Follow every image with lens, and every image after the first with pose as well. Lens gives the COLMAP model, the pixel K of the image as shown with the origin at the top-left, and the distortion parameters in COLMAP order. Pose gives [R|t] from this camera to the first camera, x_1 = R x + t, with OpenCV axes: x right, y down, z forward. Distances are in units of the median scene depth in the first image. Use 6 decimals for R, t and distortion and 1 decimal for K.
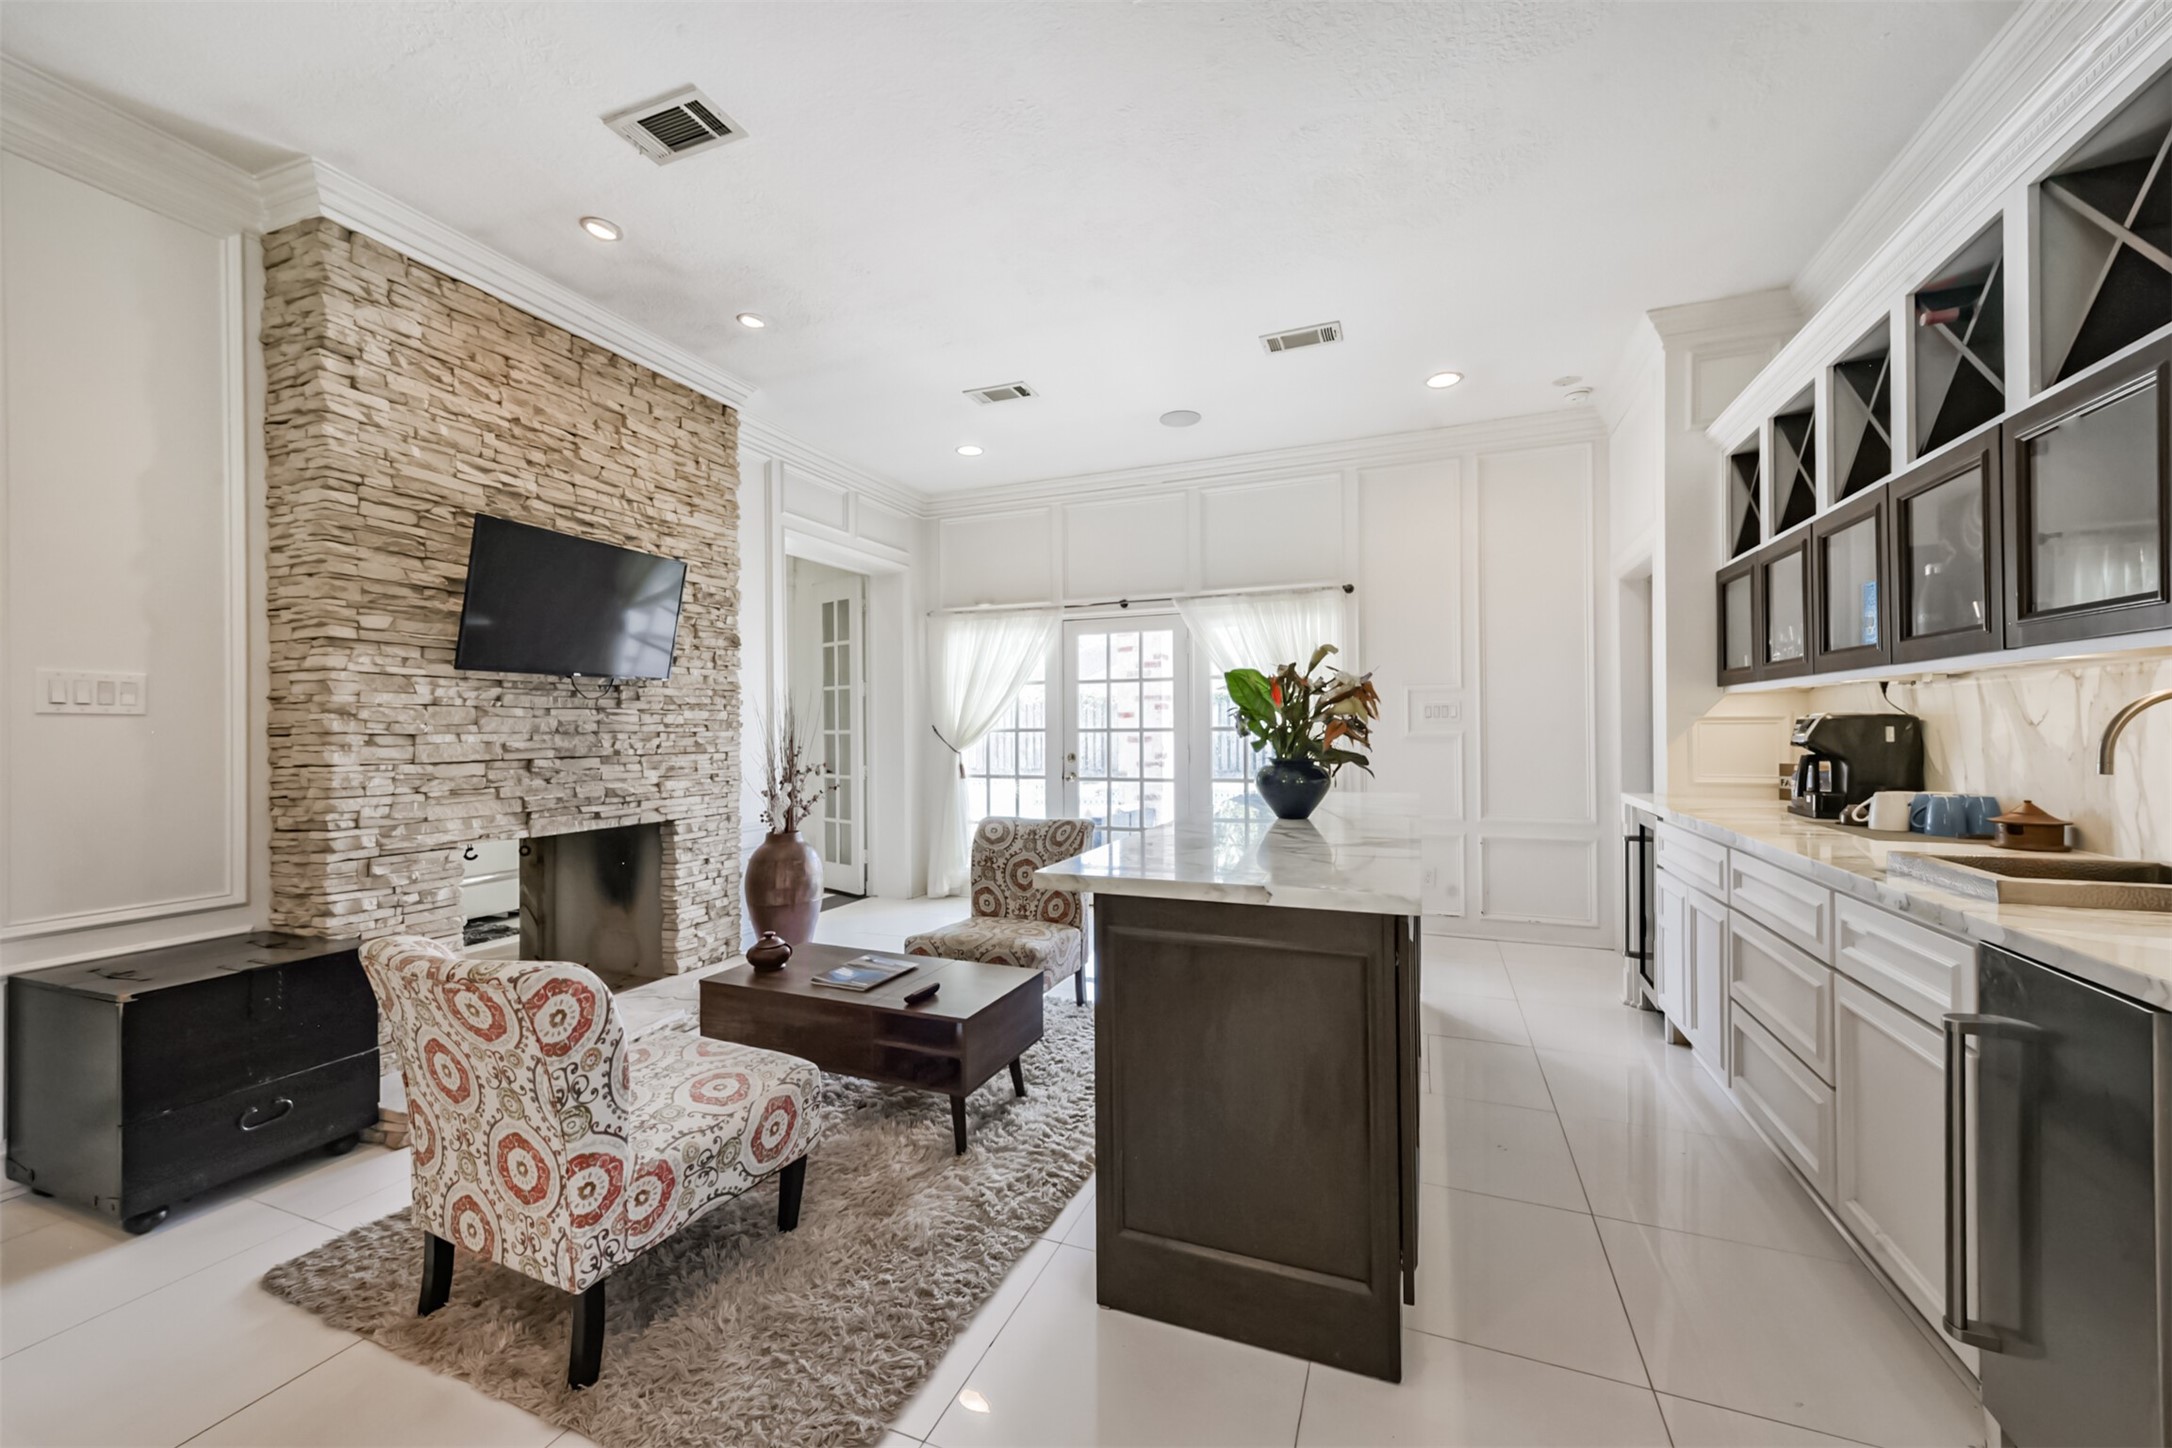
lens RADIAL K [[851.9, 0, 1073.8], [0, 851.9, 730.9], [0, 0, 1]] dist [0.009516, -0.003941]
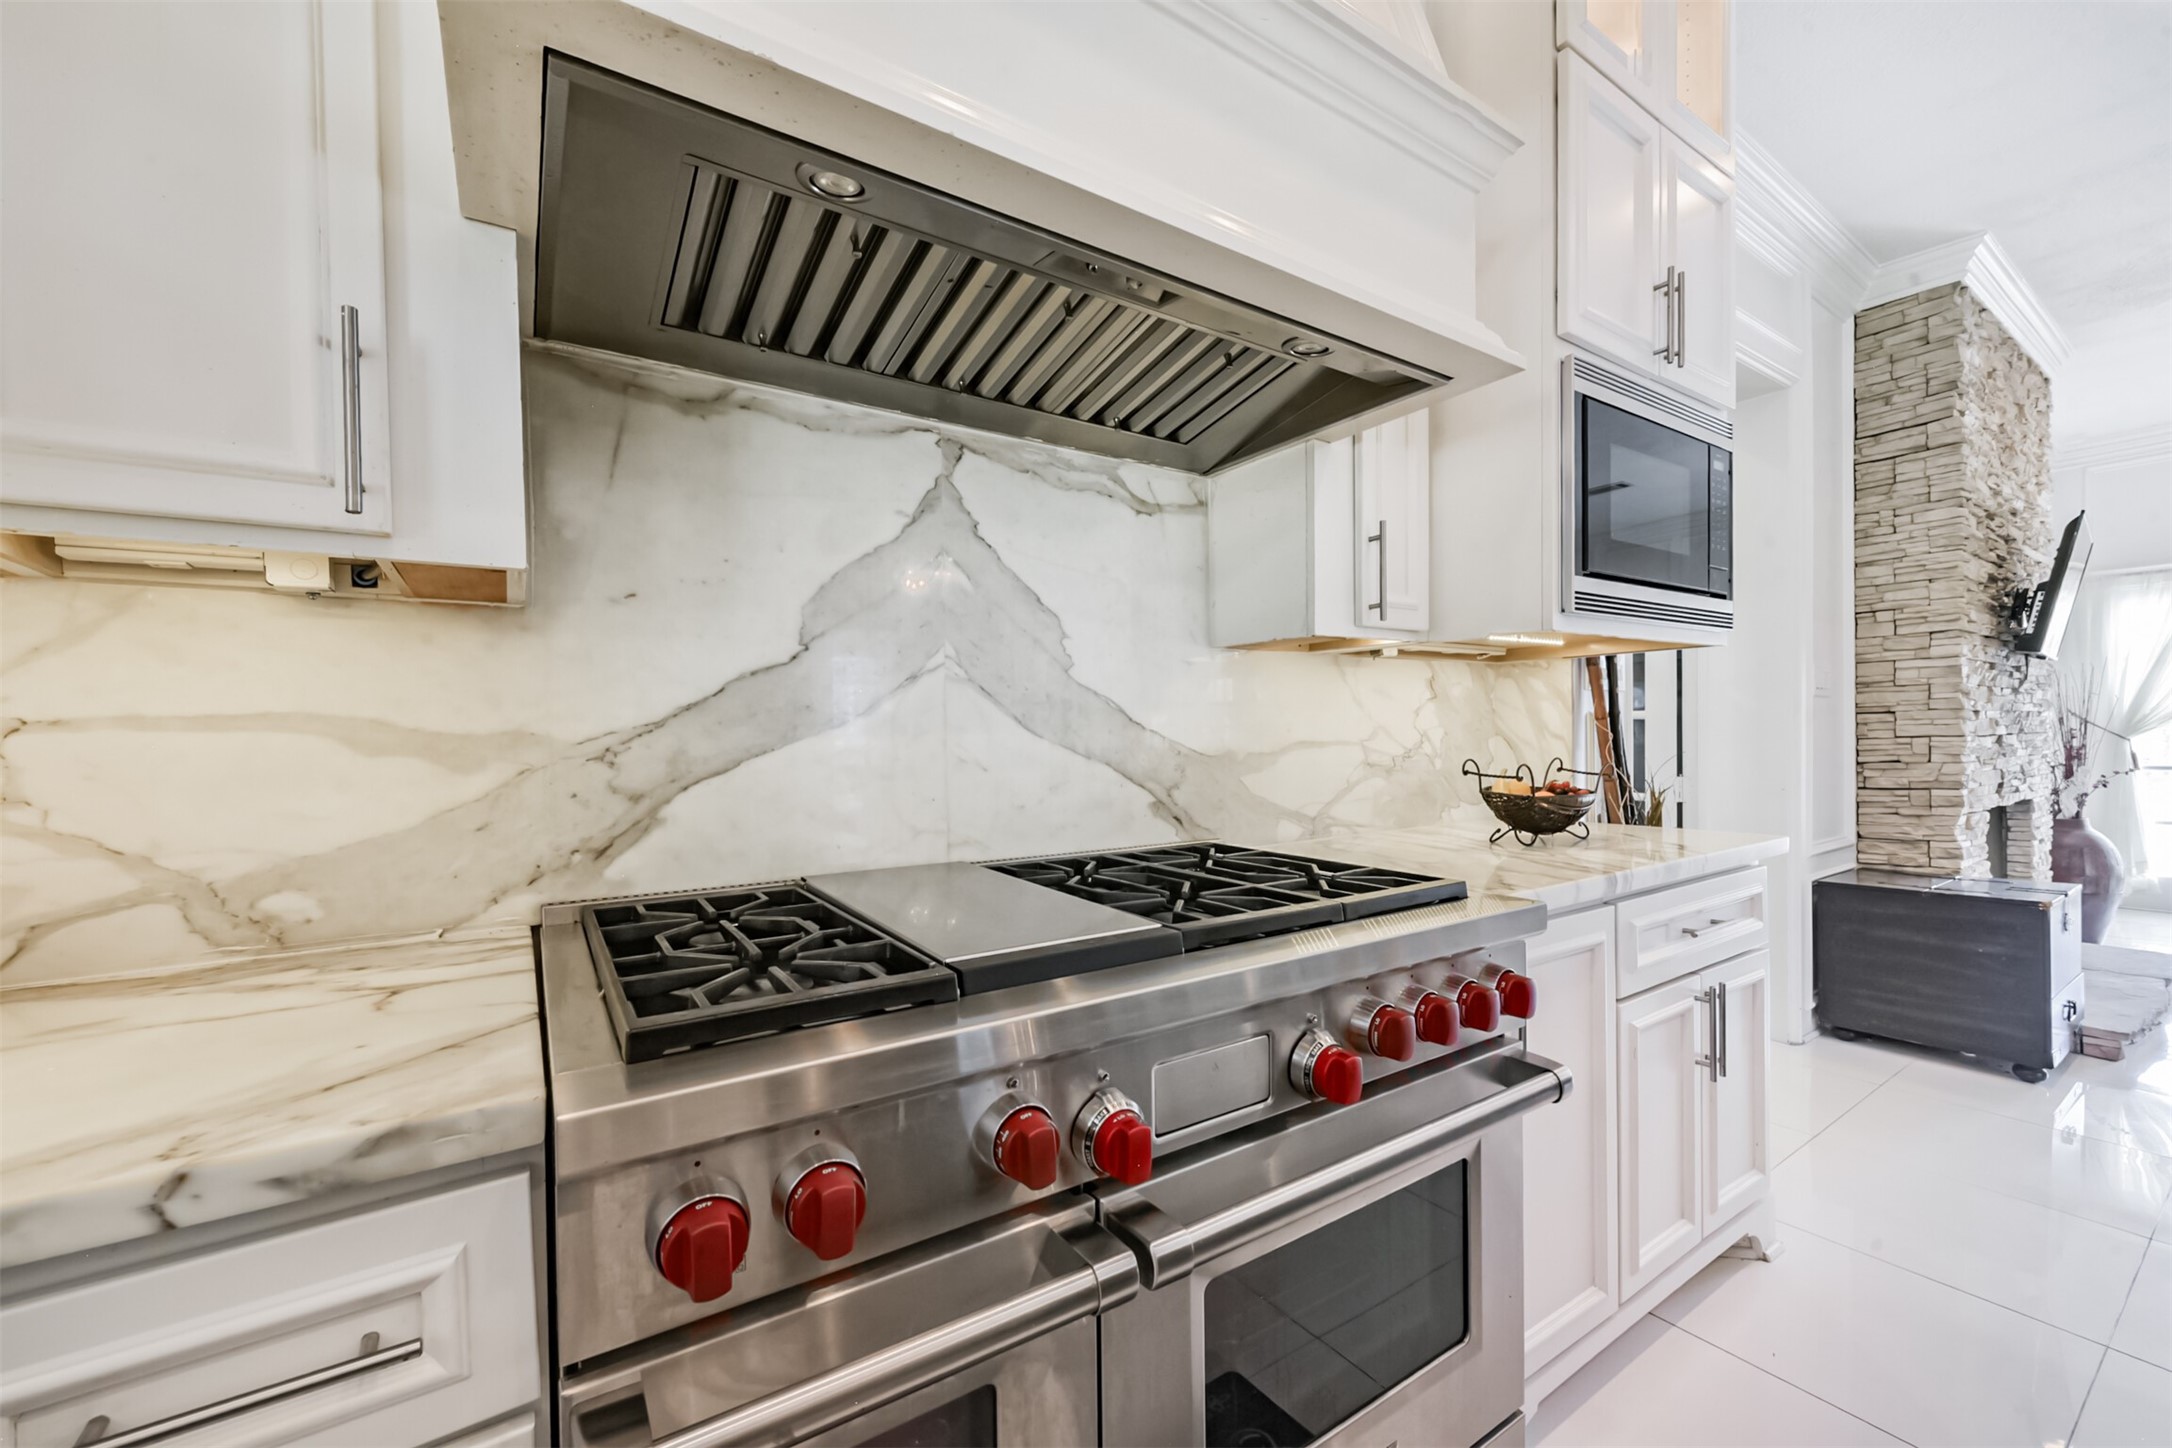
lens RADIAL K [[851.9, 0, 1076.6], [0, 851.9, 747.7], [0, 0, 1]] dist [0.009516, -0.003941]
pose [[0.830978, -0.000775, -0.556305, -0.956452], [0.010006, 0.999858, 0.013554, 0.021242], [0.556215, -0.016830, 0.830868, -0.543137]]
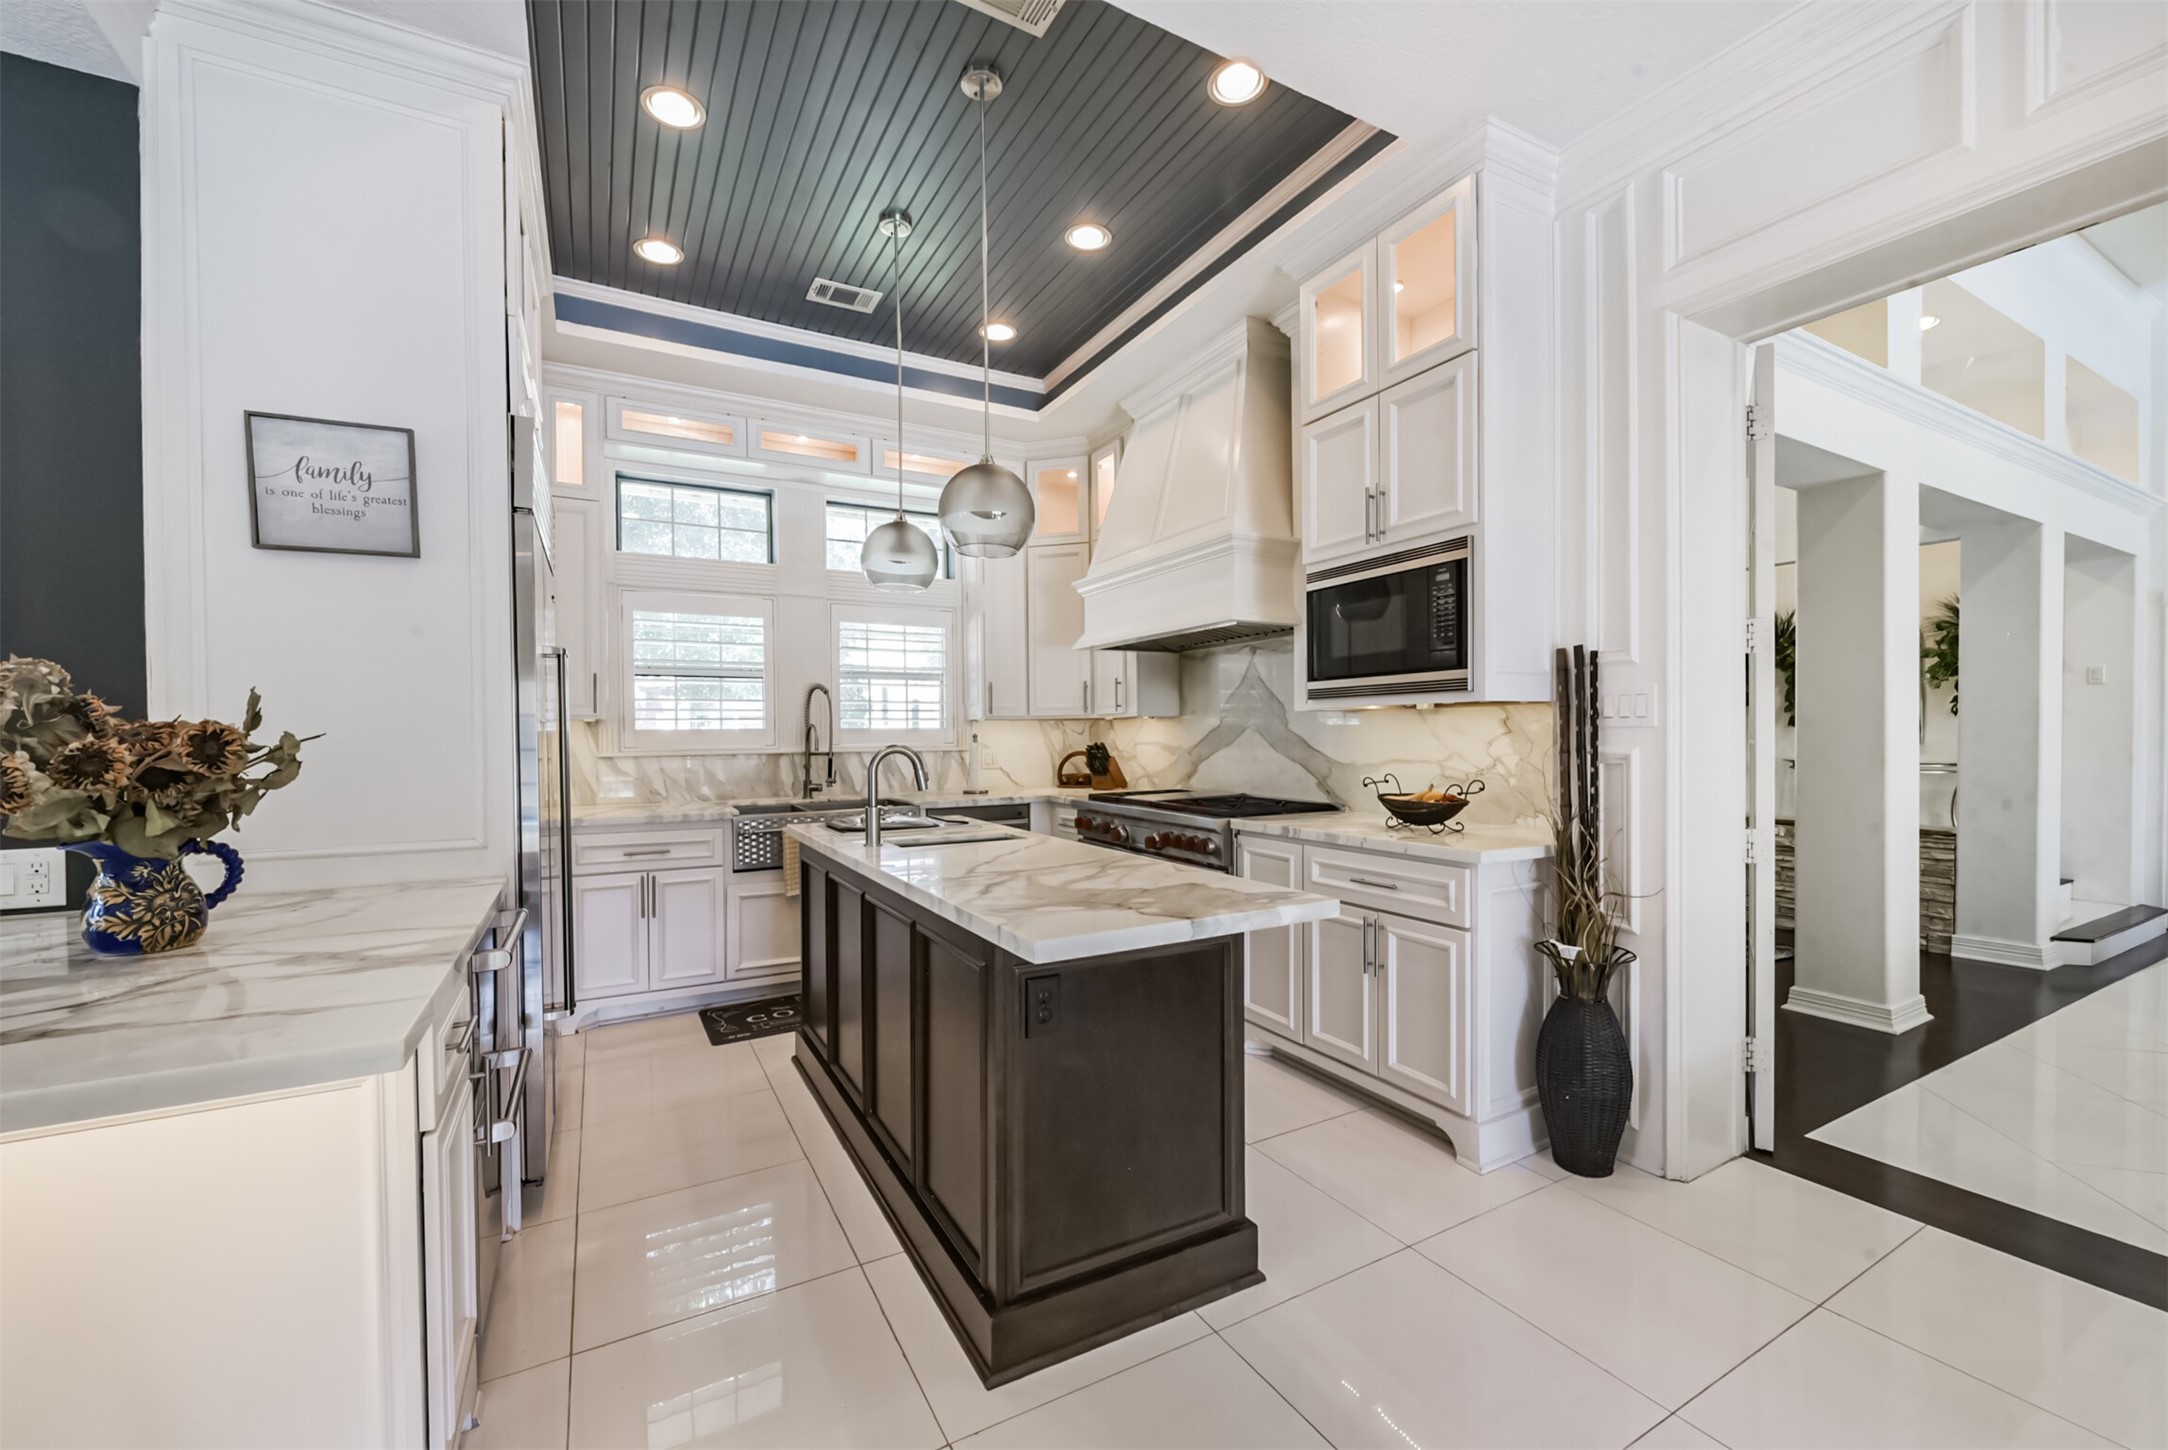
lens RADIAL K [[850.3, 0, 1084.2], [0, 850.3, 751.3], [0, 0, 1]] dist [0.009516, -0.003941]
pose [[-0.617662, 0.027610, -0.785959, -0.145751], [0.009157, 0.999568, 0.027917, -0.013845], [0.786391, 0.010046, -0.617648, 0.330983]]
